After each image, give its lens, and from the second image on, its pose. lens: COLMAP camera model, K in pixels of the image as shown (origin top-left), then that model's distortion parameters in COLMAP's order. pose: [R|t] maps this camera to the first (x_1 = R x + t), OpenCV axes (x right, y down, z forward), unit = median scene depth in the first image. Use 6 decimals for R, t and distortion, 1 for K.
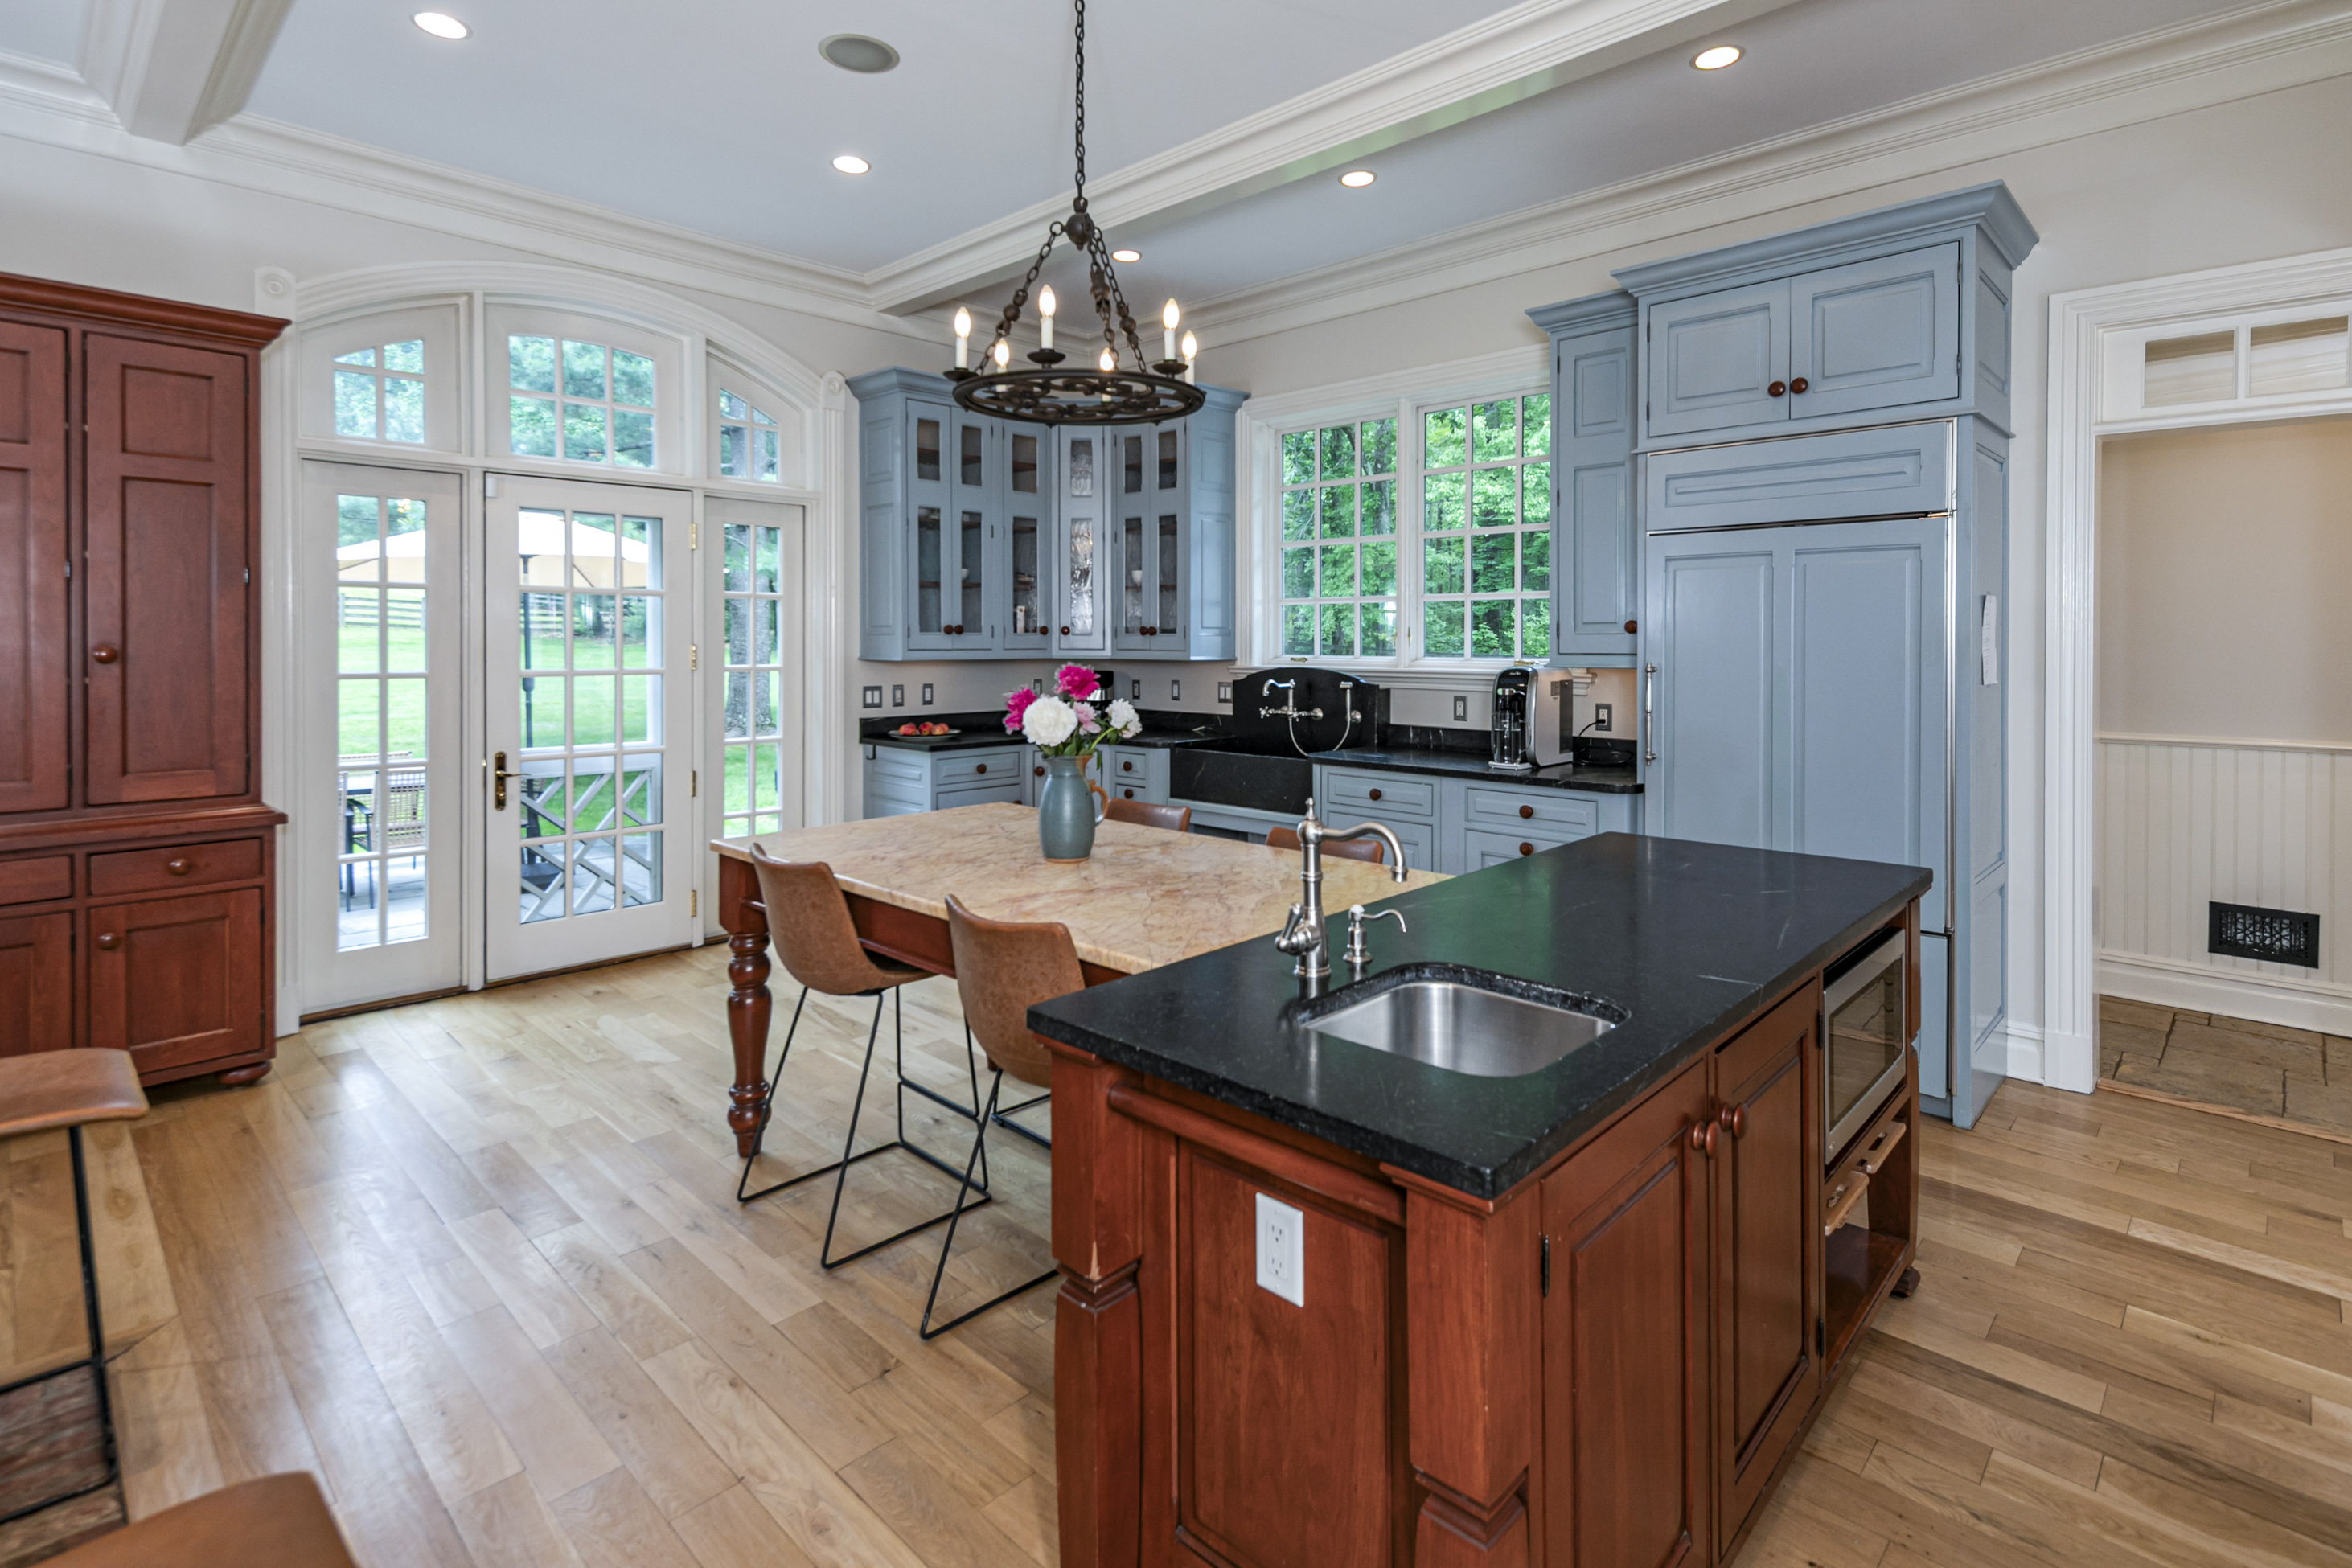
lens RADIAL K [[1131.0, 0, 1172.5], [0, 1131.0, 750.5], [0, 0, 1]] dist [0.048985, -0.000070]
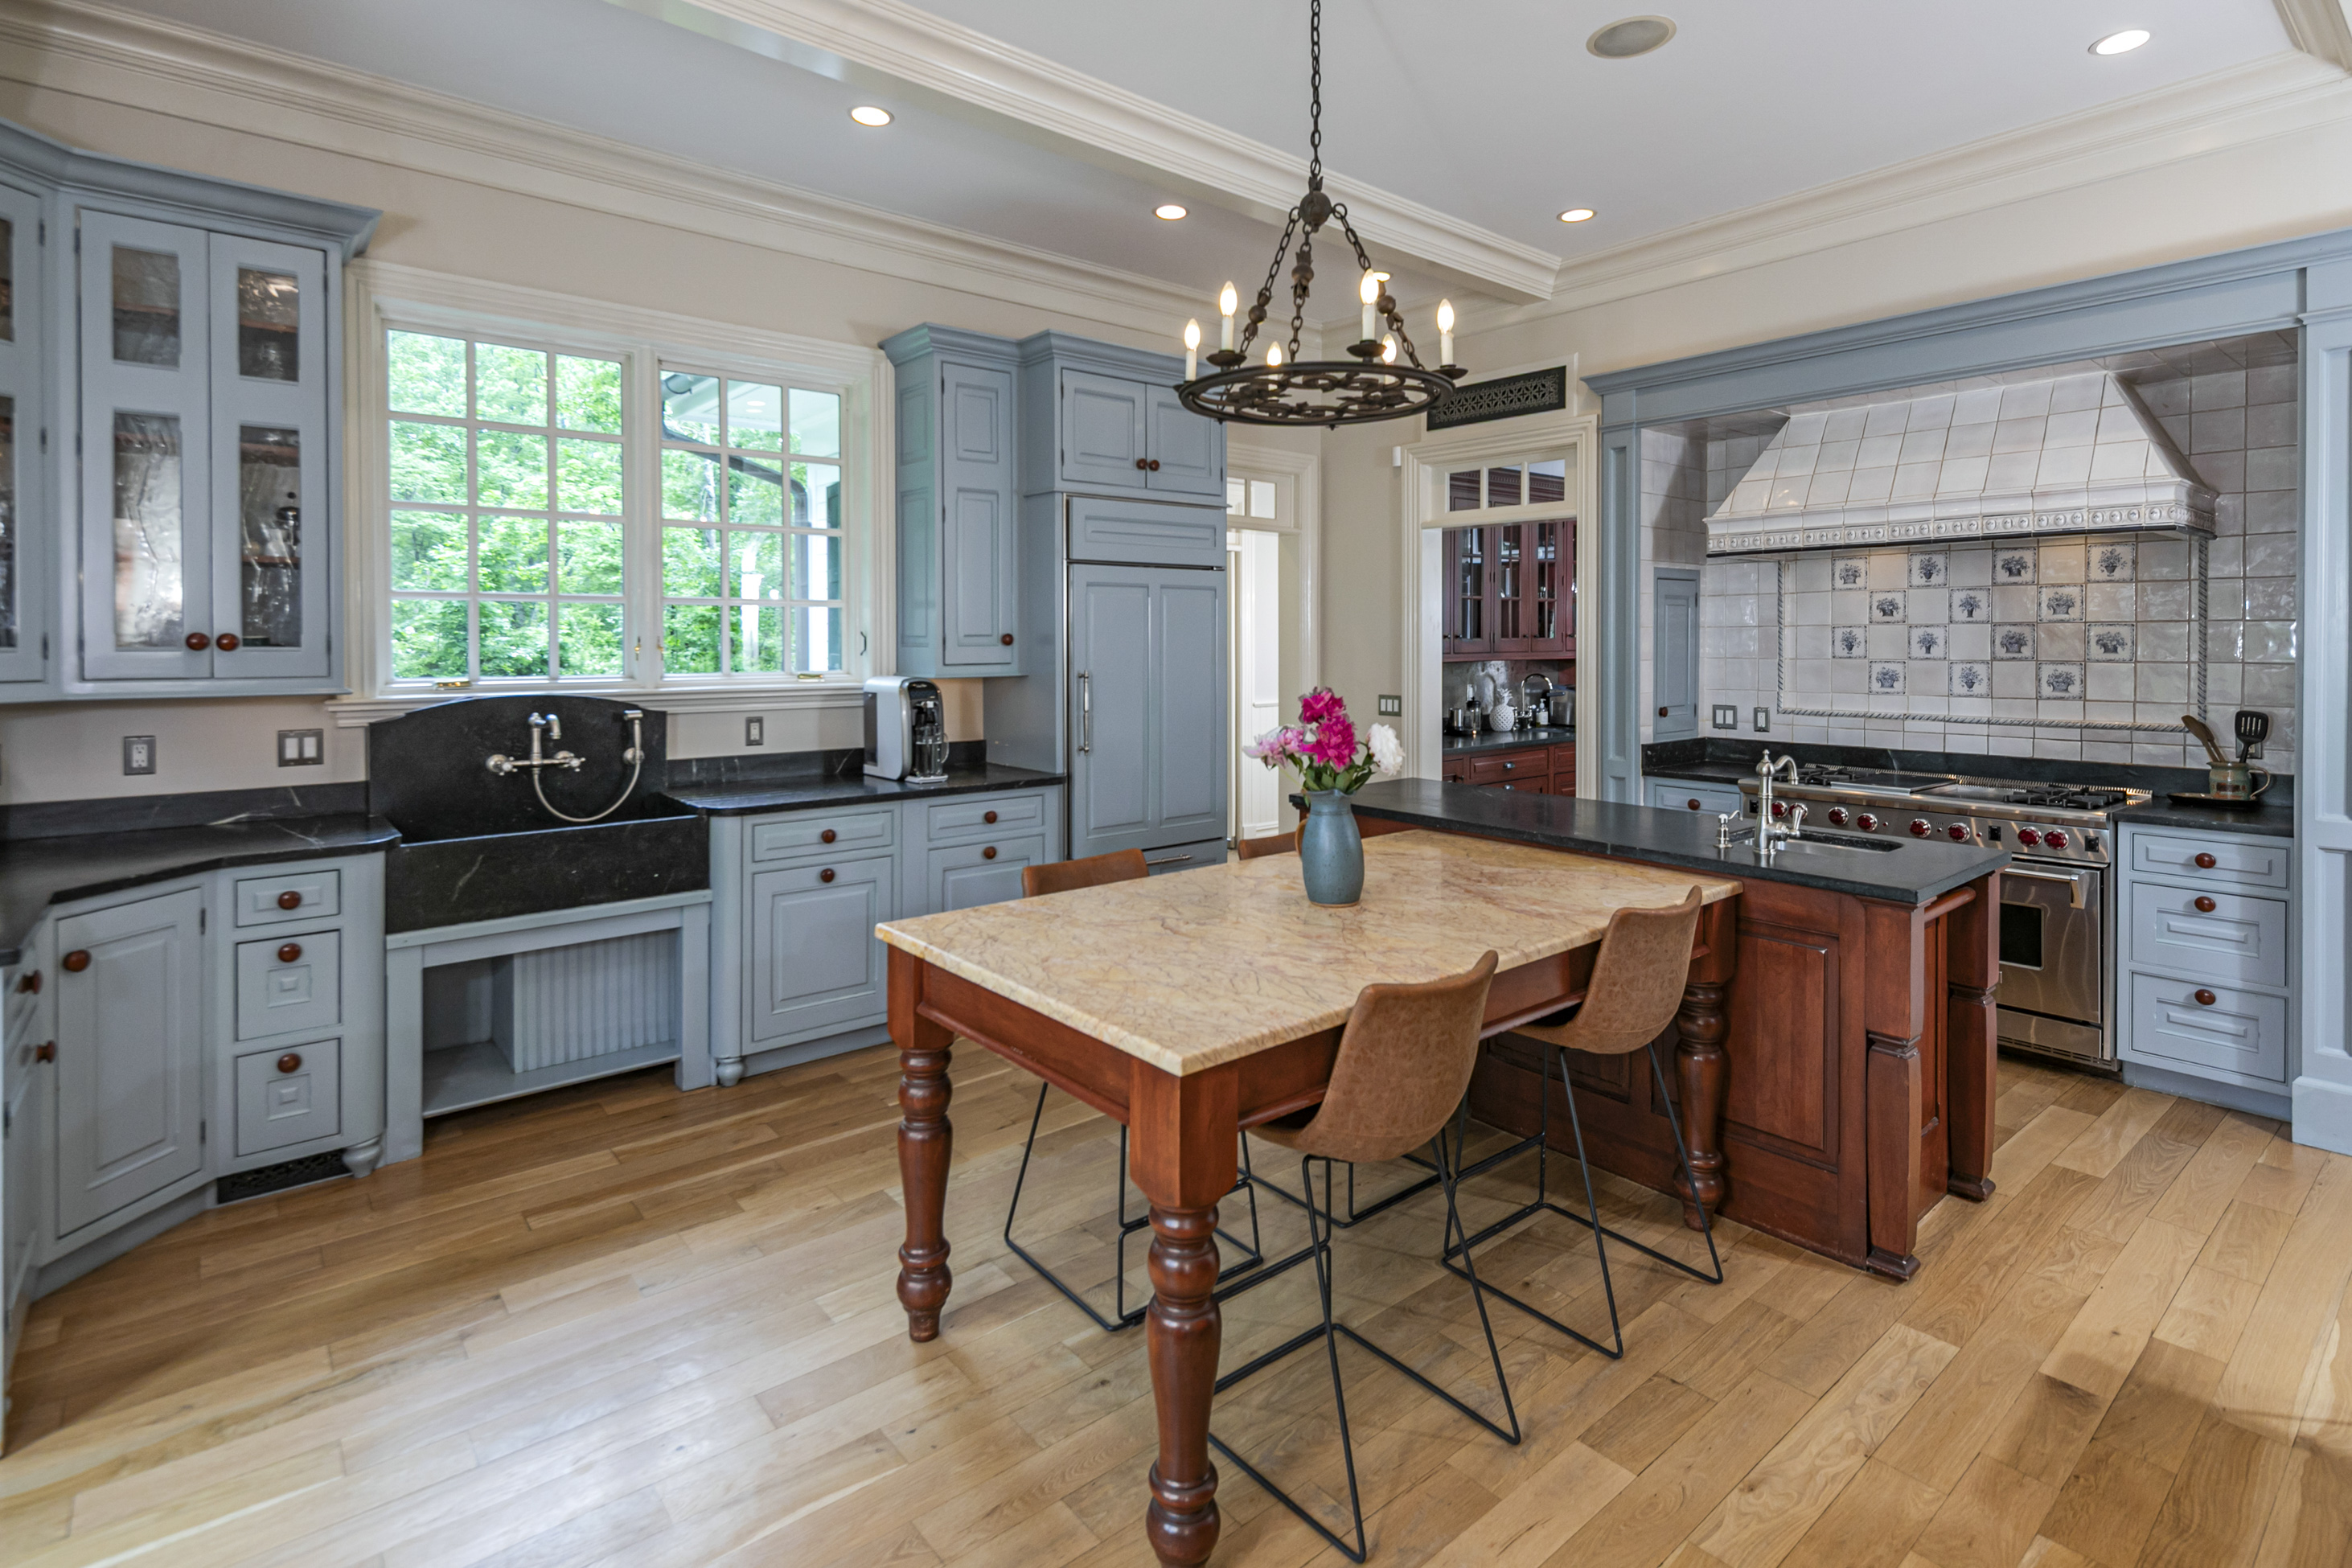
lens RADIAL K [[1153.7, 0, 1127.4], [0, 1153.7, 766.4], [0, 0, 1]] dist [0.000228, 0.000097]
pose [[0.112555, -0.111171, 0.987407, -0.672194], [0.100358, 0.989912, 0.100013, -0.080337], [-0.988564, 0.087838, 0.122576, 0.702246]]
